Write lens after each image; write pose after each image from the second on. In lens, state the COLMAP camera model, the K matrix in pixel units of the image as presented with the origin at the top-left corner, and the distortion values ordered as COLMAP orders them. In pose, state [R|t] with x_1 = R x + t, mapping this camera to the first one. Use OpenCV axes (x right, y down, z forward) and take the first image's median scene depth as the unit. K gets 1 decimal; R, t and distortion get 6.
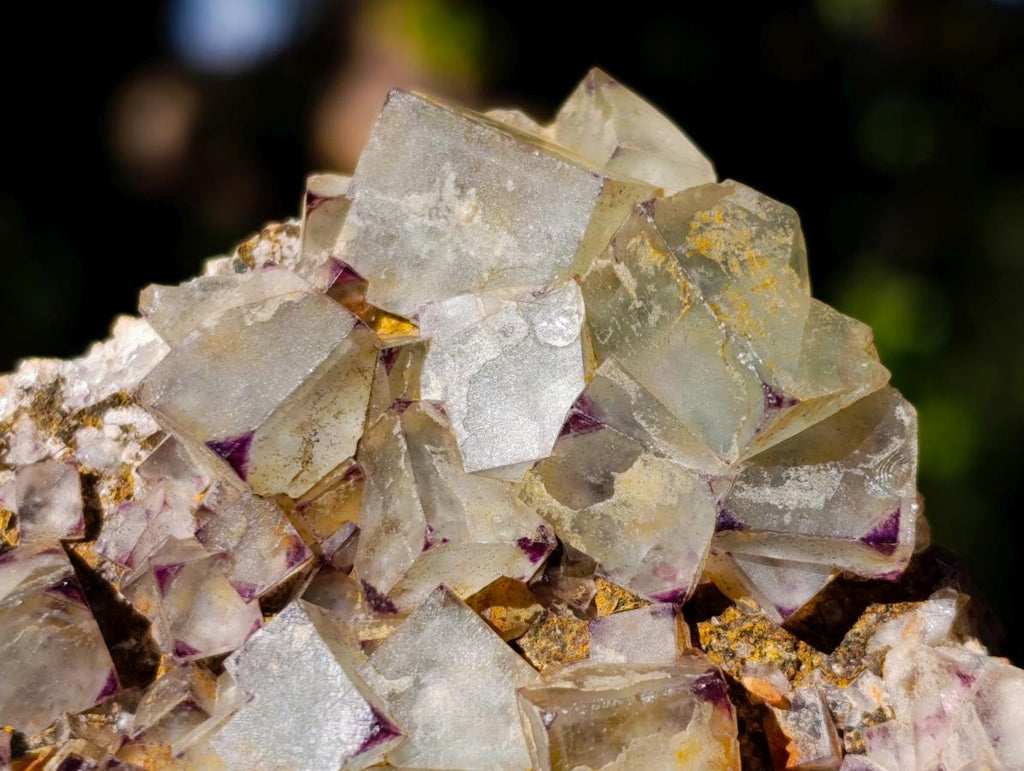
lens RADIAL K [[3035.1, 0, 513.4], [0, 3035.1, 385.1], [0, 0, 1]] dist [0.200700, 0.000000]
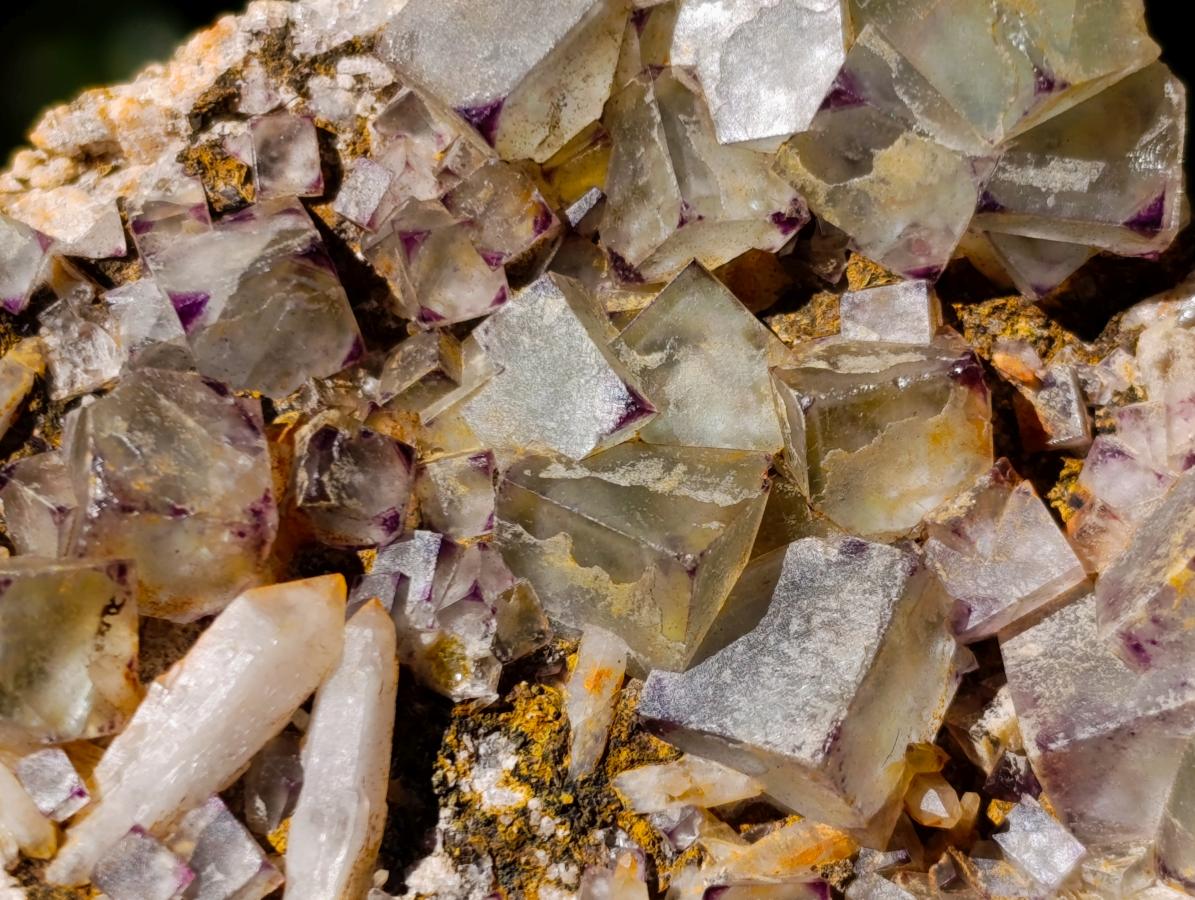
lens RADIAL K [[3542.0, 0, 596.9], [0, 3542.0, 451.3], [0, 0, 1]] dist [0.200700, 0.000000]
pose [[0.999708, 0.015917, 0.018186, -0.074469], [-0.019132, 0.980984, 0.193143, -0.093977], [-0.014766, -0.193434, 0.981002, -0.139234]]
